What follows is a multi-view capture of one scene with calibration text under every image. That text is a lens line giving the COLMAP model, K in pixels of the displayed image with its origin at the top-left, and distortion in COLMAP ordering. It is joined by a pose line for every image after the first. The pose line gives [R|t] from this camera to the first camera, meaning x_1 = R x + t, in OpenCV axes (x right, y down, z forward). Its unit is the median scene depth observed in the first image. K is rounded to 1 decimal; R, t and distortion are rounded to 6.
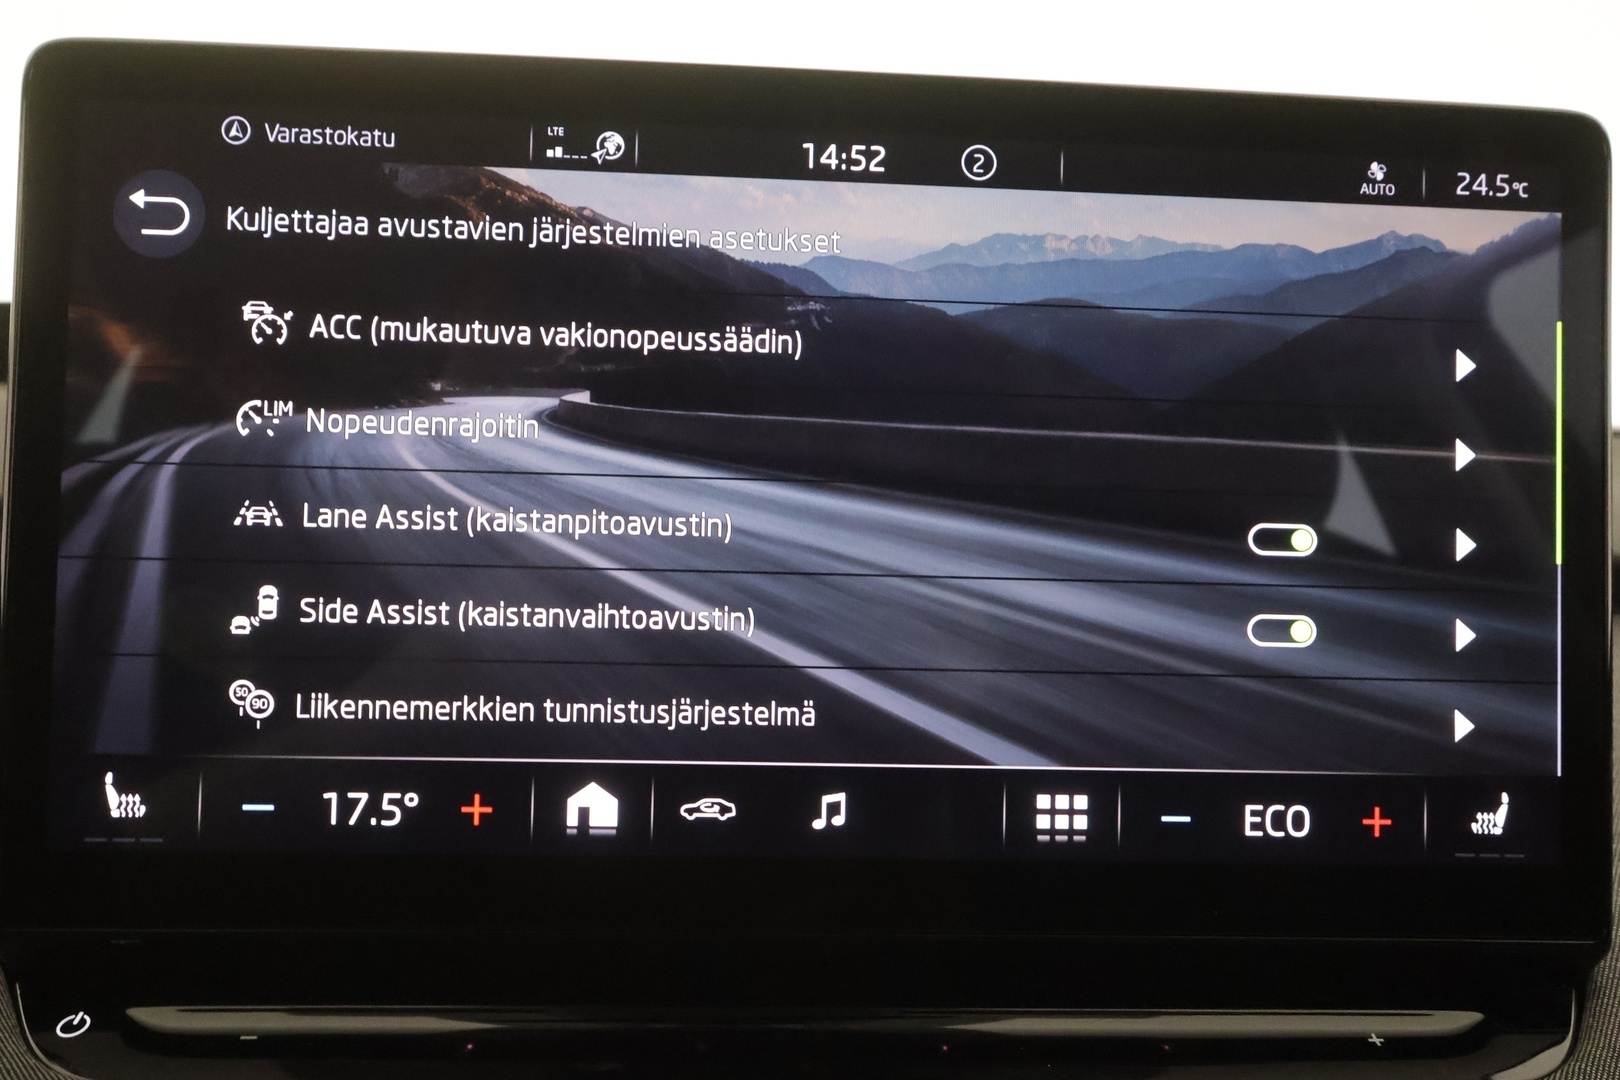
lens RADIAL K [[1313.7, 0, 801.4], [0, 1313.7, 604.0], [0, 0, 1]] dist [0.002392, 0.000218]
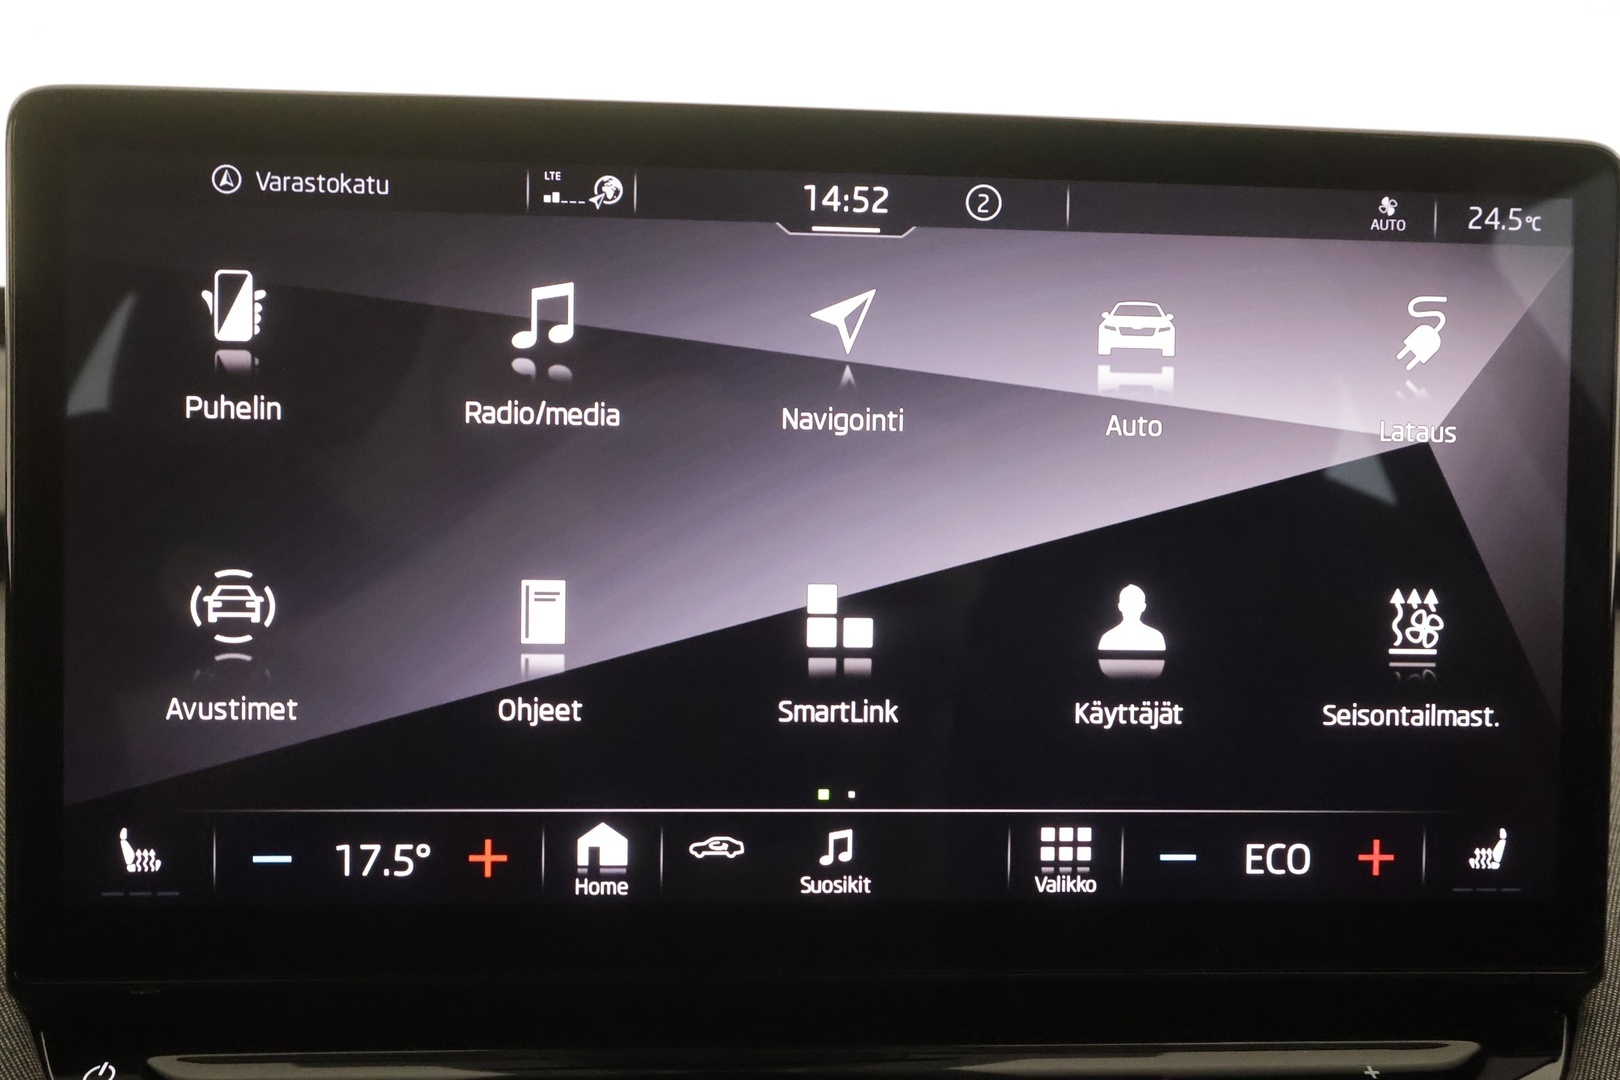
lens RADIAL K [[1309.3, 0, 810.1], [0, 1309.3, 547.8], [0, 0, 1]] dist [0.006132, -0.007538]
pose [[0.999962, -0.008650, 0.001178, 0.001887], [0.008563, 0.998110, 0.060845, -0.139408], [-0.001702, -0.060833, 0.998147, 0.005932]]
